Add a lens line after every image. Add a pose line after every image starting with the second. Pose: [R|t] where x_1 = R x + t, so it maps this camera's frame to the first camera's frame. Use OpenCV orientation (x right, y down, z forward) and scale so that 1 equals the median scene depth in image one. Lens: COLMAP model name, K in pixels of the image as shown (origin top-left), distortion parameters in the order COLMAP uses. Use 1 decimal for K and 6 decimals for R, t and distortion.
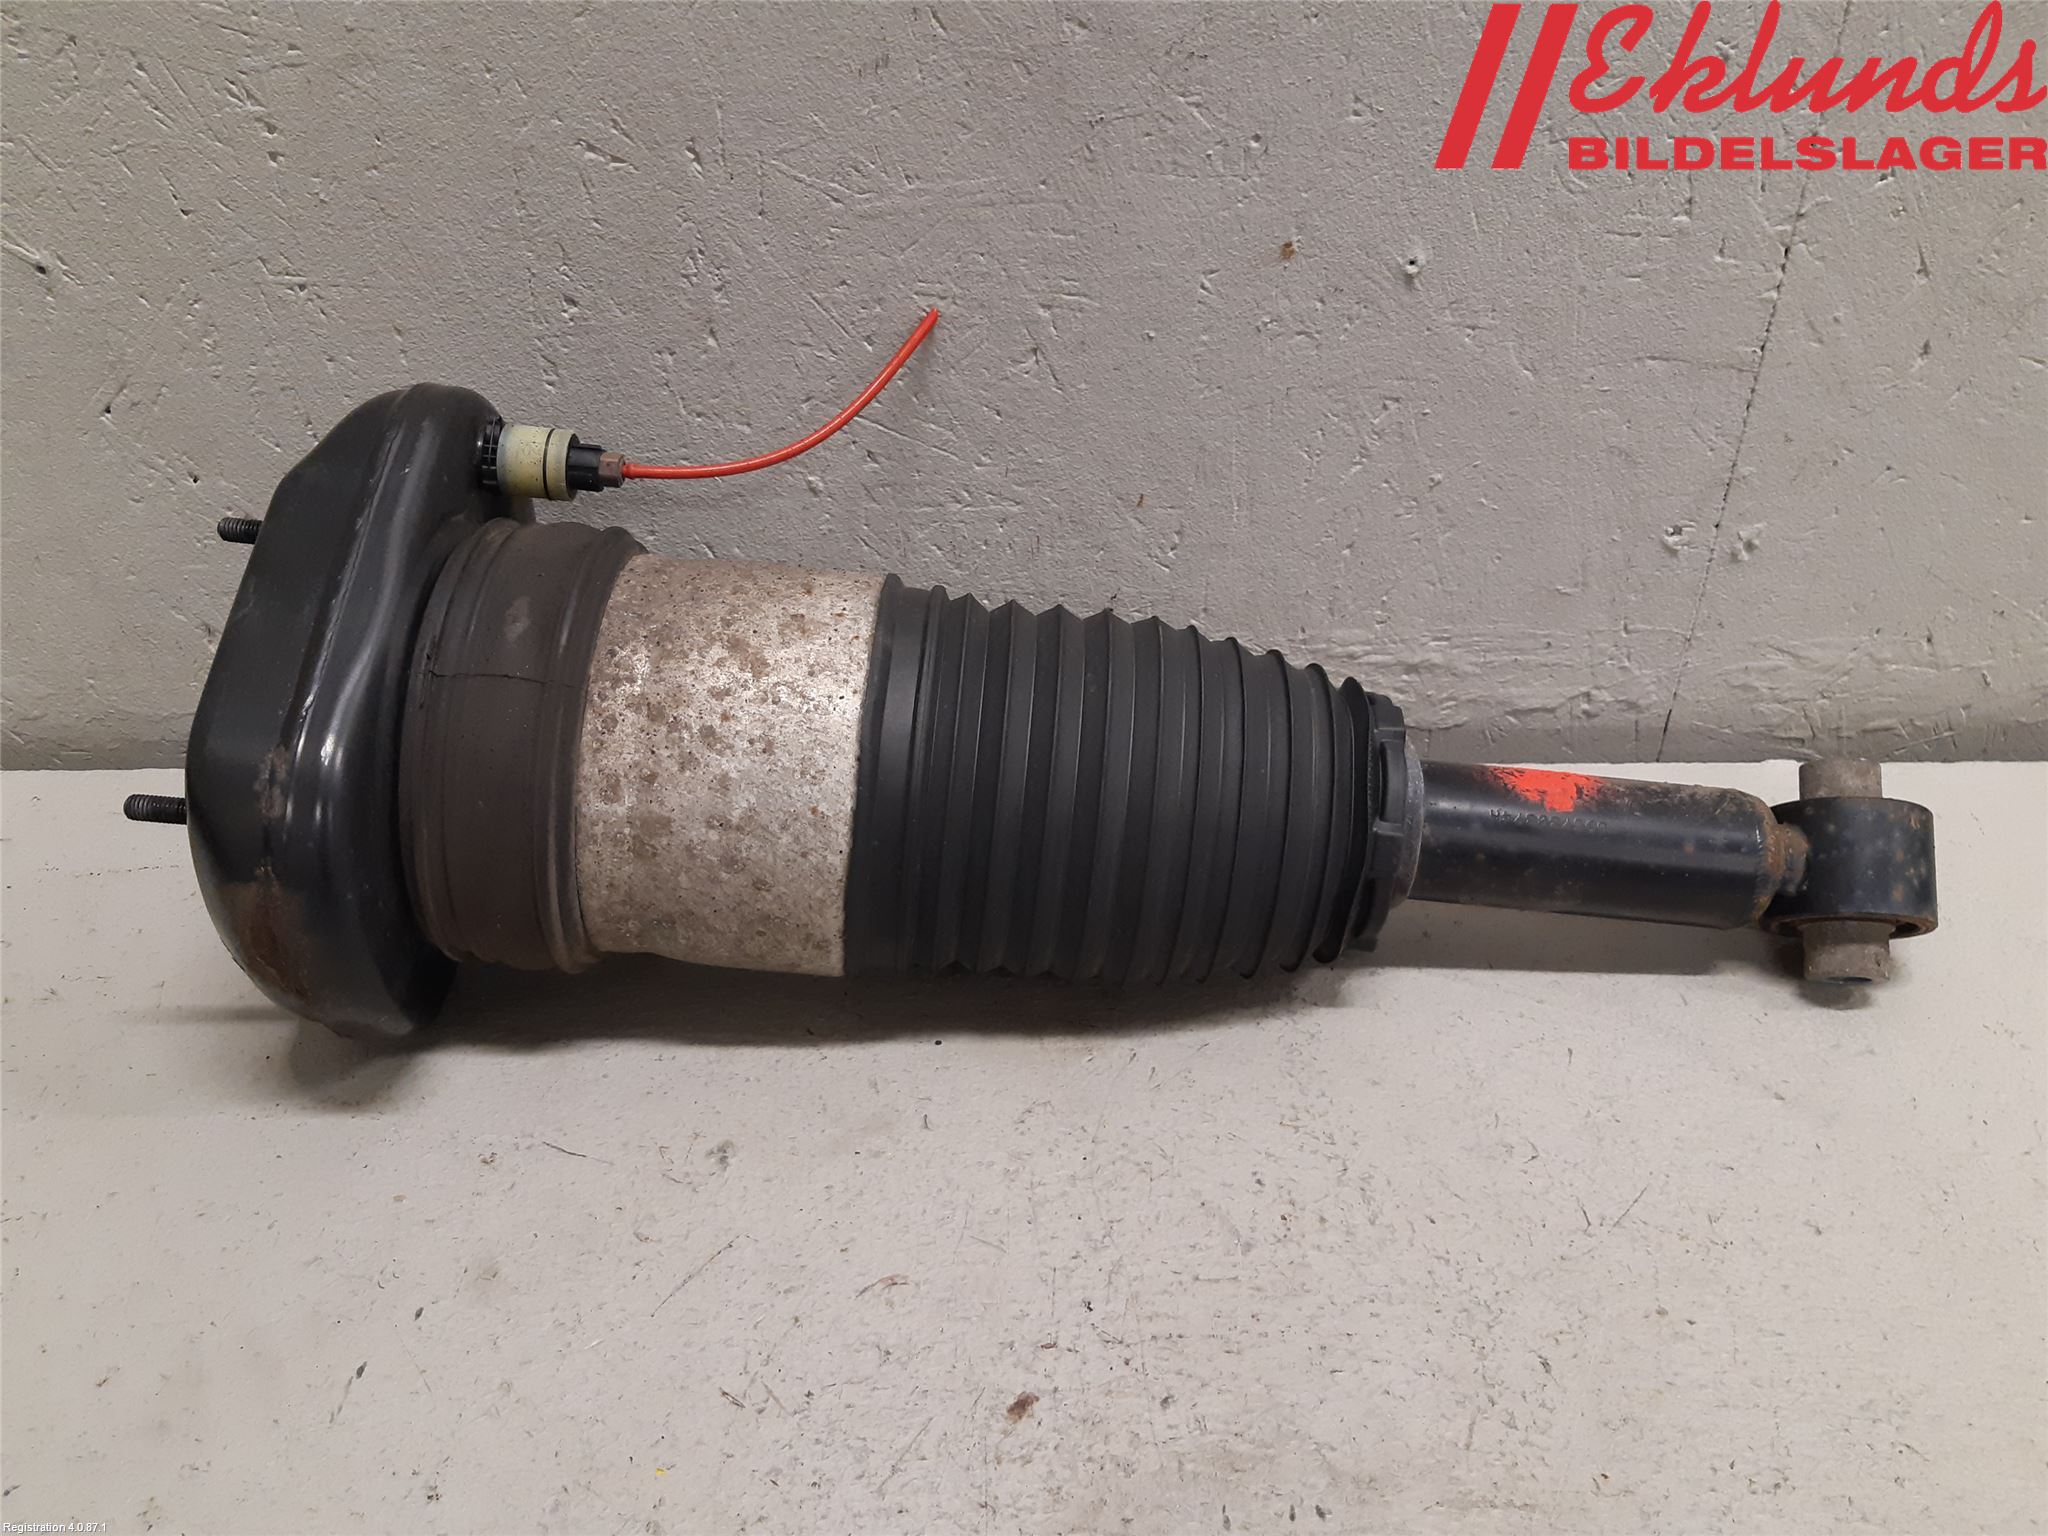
lens RADIAL K [[1717.7, 0, 1023.8], [0, 1717.7, 794.1], [0, 0, 1]] dist [0.091650, -0.231134]
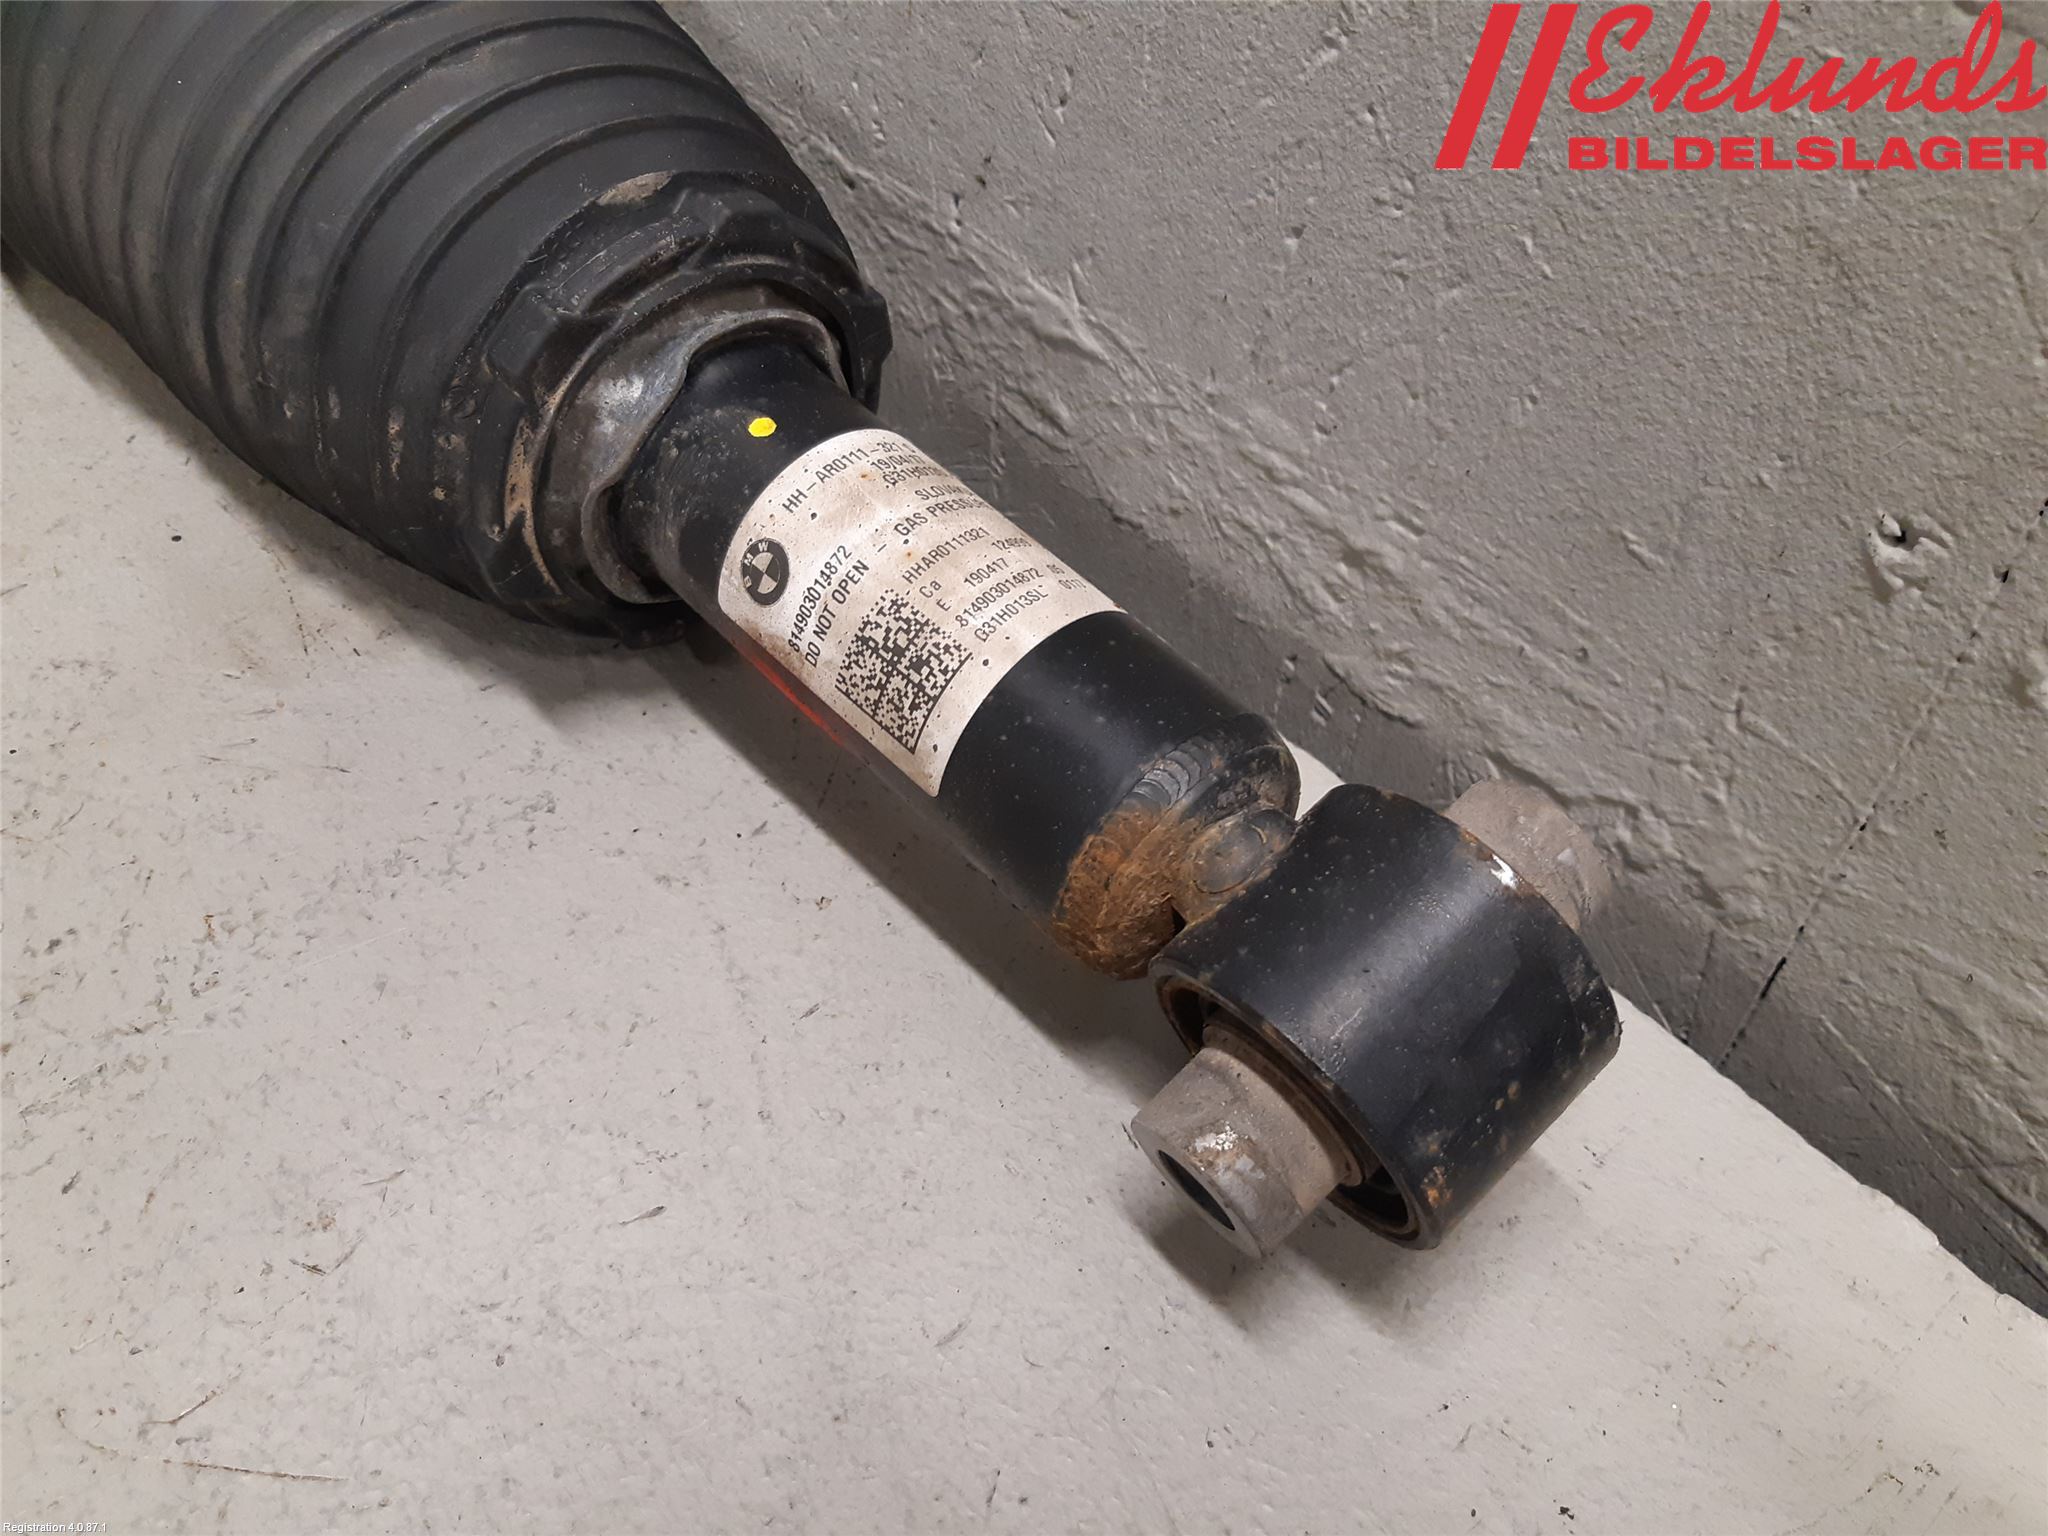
lens RADIAL K [[1717.7, 0, 1023.8], [0, 1717.7, 794.1], [0, 0, 1]] dist [0.091650, -0.231134]
pose [[0.636626, 0.576447, -0.512266, 0.463507], [-0.520447, 0.811340, 0.266198, -0.101144], [0.569071, 0.097139, 0.816530, 0.551899]]
